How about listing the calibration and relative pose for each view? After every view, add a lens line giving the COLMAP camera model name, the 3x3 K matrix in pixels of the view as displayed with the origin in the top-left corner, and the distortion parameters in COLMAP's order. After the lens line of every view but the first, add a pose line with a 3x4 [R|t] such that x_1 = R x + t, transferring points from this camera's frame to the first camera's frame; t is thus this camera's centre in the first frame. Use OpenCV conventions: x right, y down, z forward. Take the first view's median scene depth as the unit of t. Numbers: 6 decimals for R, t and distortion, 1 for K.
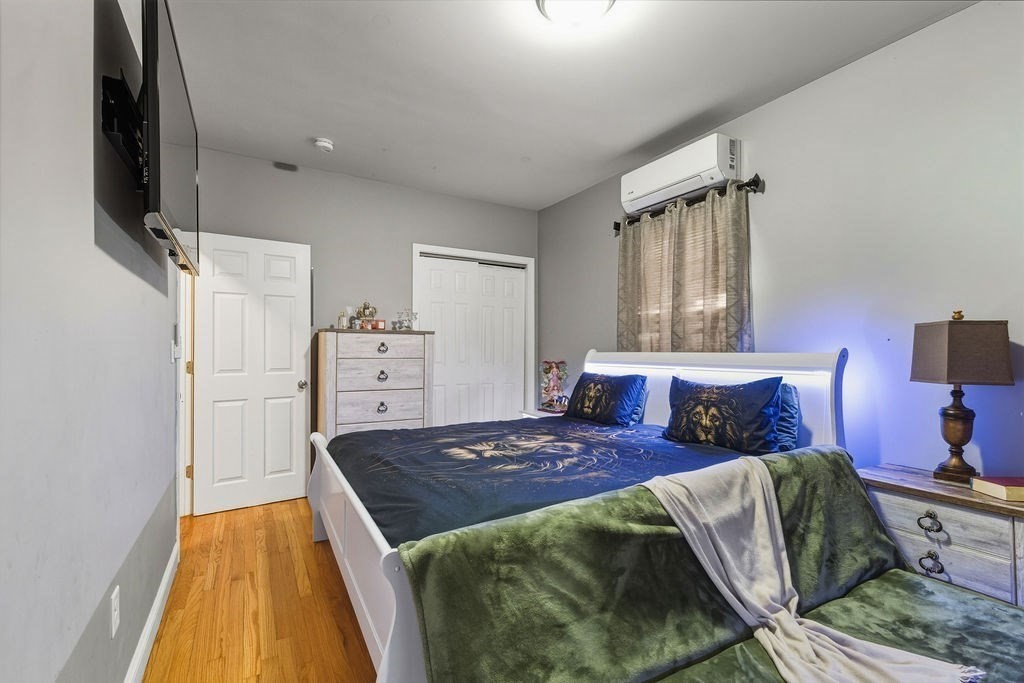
lens RADIAL K [[465.2, 0, 513.5], [0, 465.2, 344.1], [0, 0, 1]] dist [0.004283, -0.001439]
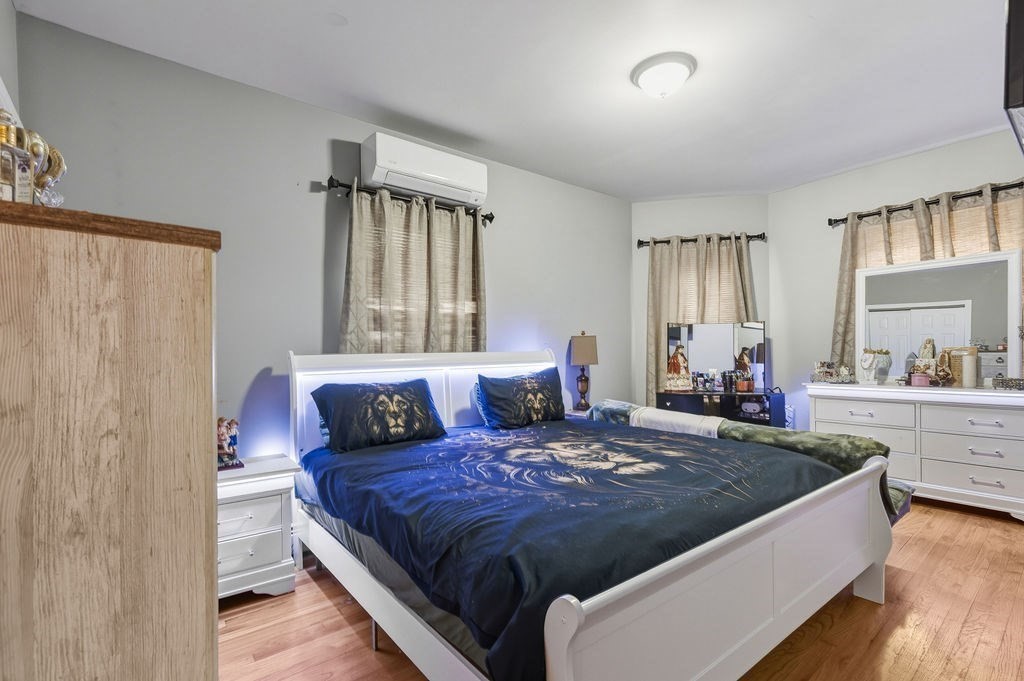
lens RADIAL K [[465.2, 0, 523.1], [0, 465.2, 356.1], [0, 0, 1]] dist [0.004283, -0.001439]
pose [[-0.166774, -0.007697, 0.985965, -0.723036], [0.000851, 0.999968, 0.007950, 0.018943], [-0.985995, 0.002165, -0.166762, 1.080118]]
